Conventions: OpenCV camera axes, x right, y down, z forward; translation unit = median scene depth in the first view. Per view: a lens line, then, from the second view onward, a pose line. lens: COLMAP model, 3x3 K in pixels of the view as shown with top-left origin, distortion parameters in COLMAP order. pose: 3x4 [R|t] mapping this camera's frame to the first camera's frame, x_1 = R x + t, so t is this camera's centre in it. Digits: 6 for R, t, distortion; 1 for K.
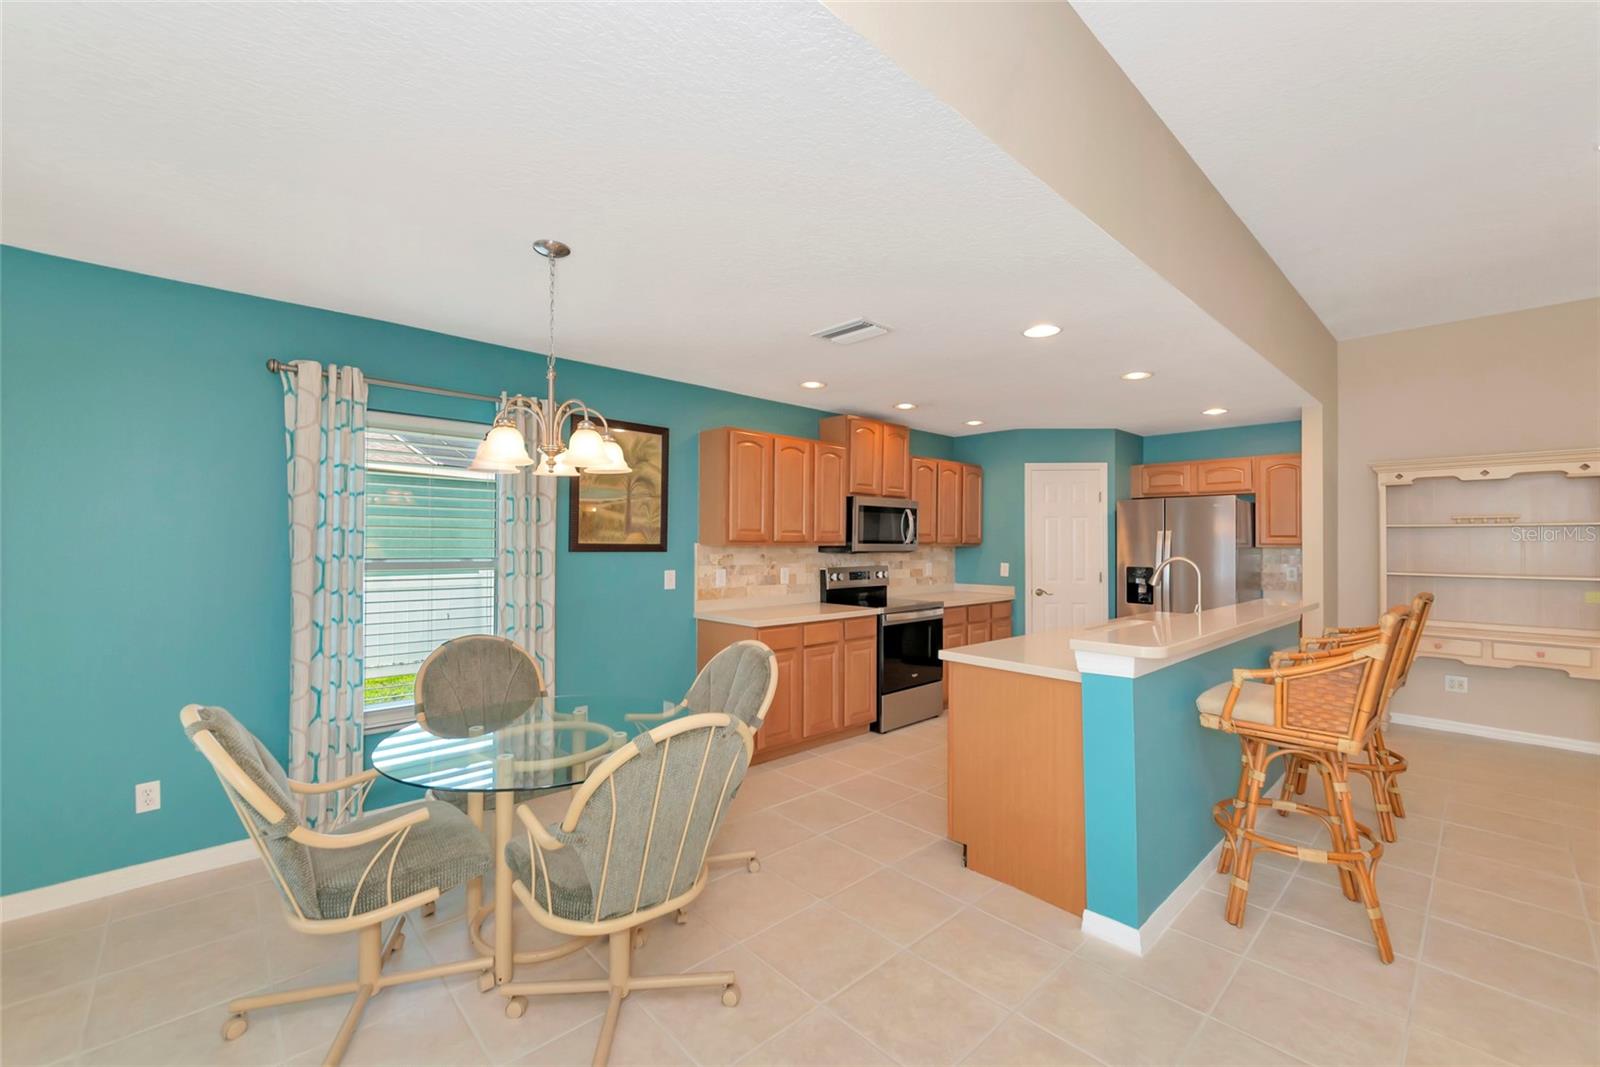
lens RADIAL K [[661.1, 0, 800.3], [0, 661.1, 535.8], [0, 0, 1]] dist [0.016359, -0.016665]
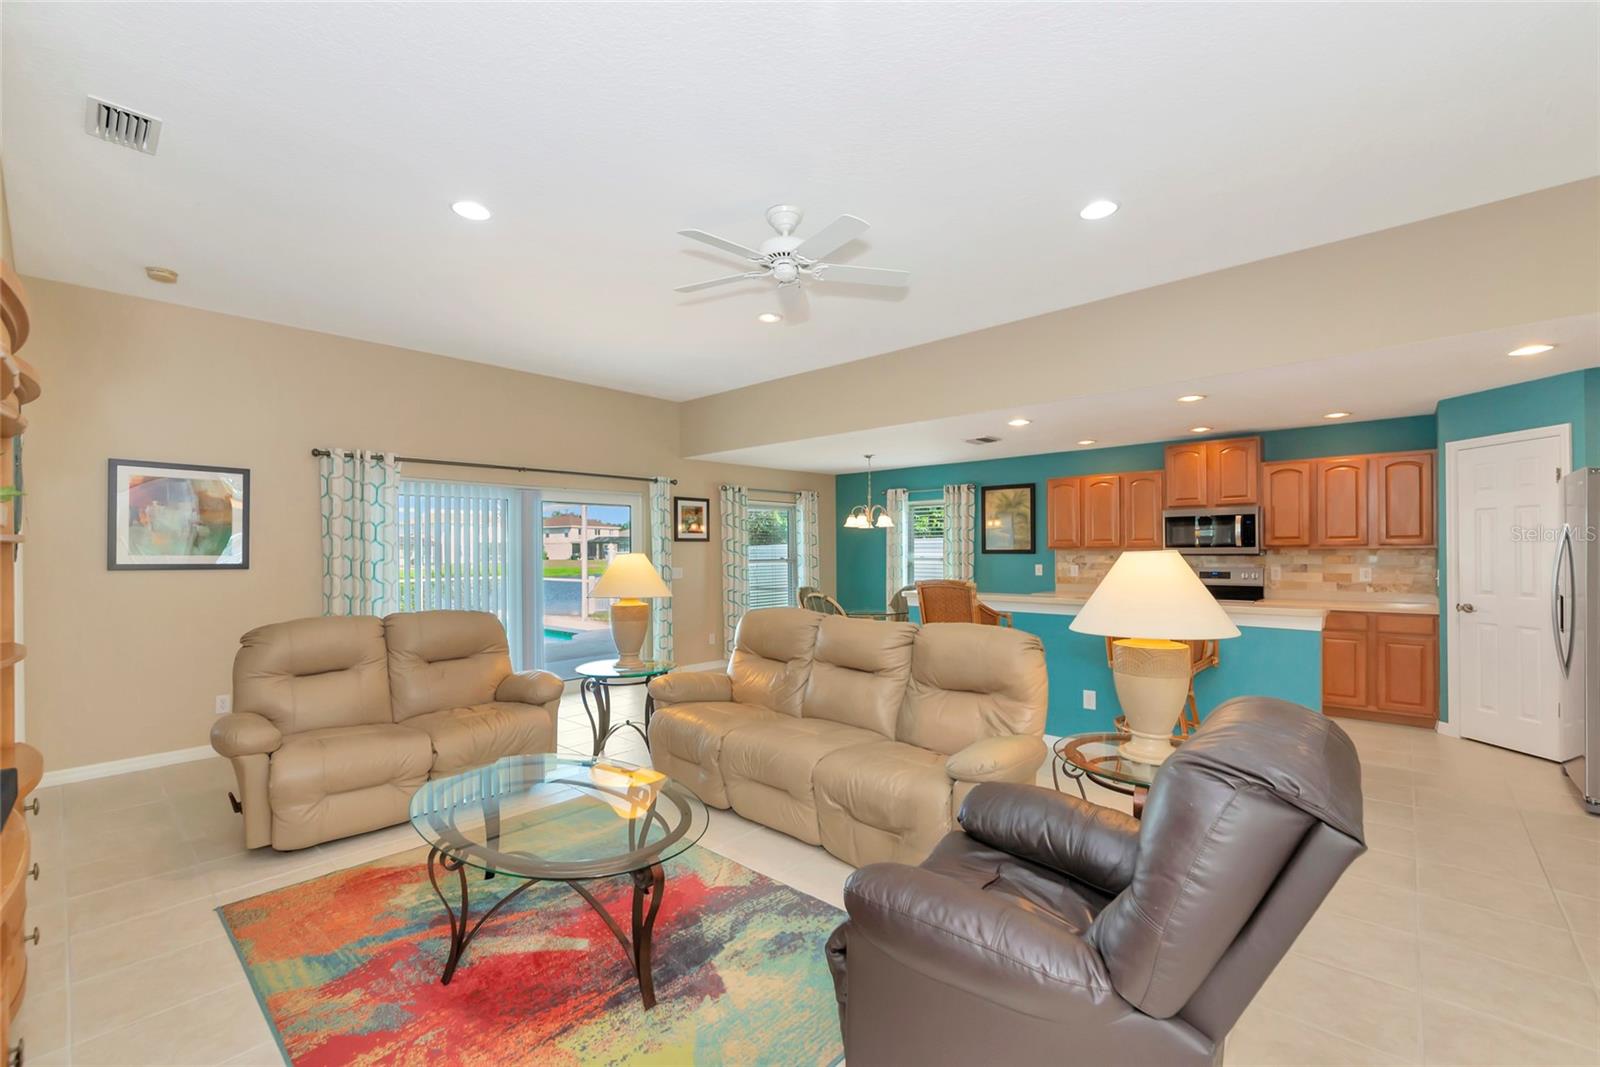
lens RADIAL K [[693.9, 0, 795.6], [0, 693.9, 549.2], [0, 0, 1]] dist [-0.002430, 0.000062]
pose [[0.062583, -0.008468, -0.998004, 1.372089], [0.017717, 0.999816, -0.007372, 0.012066], [0.997882, -0.017221, 0.062721, 0.218914]]
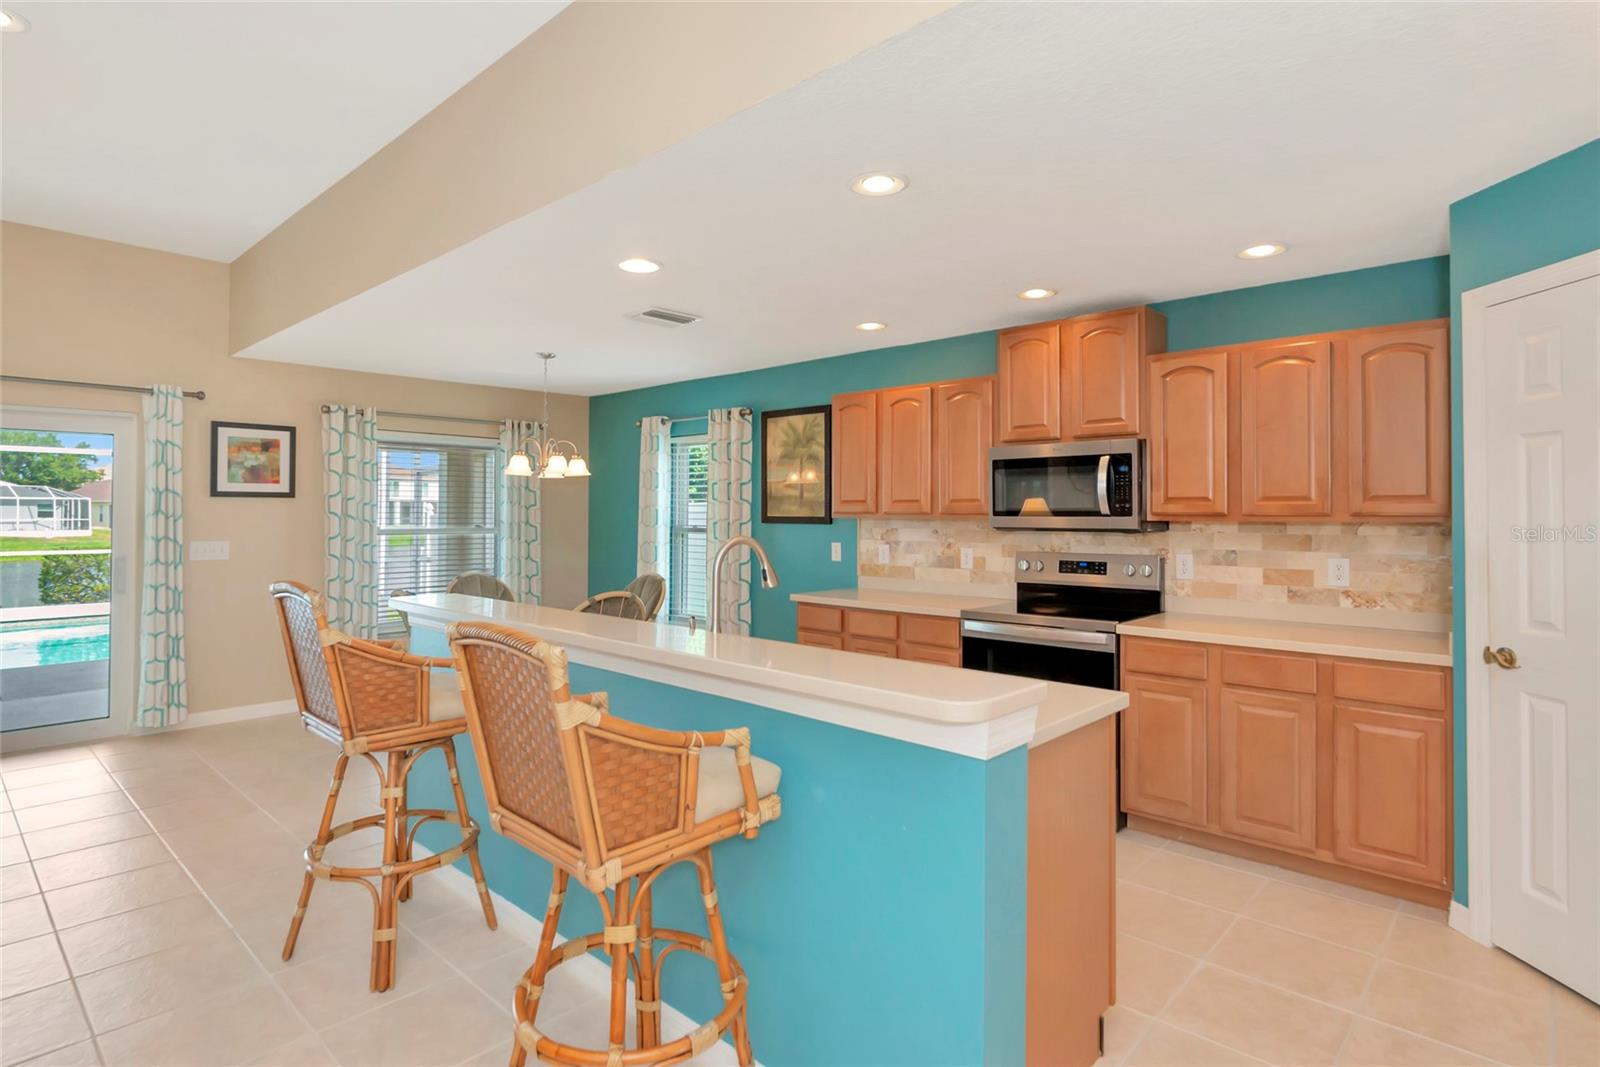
lens RADIAL K [[844.9, 0, 794.1], [0, 844.9, 503.6], [0, 0, 1]] dist [-0.000026, -0.002085]
pose [[0.045882, -0.019647, -0.998754, 0.960467], [0.007009, 0.999788, -0.019345, 0.014762], [0.998922, -0.006112, 0.046010, 0.762061]]
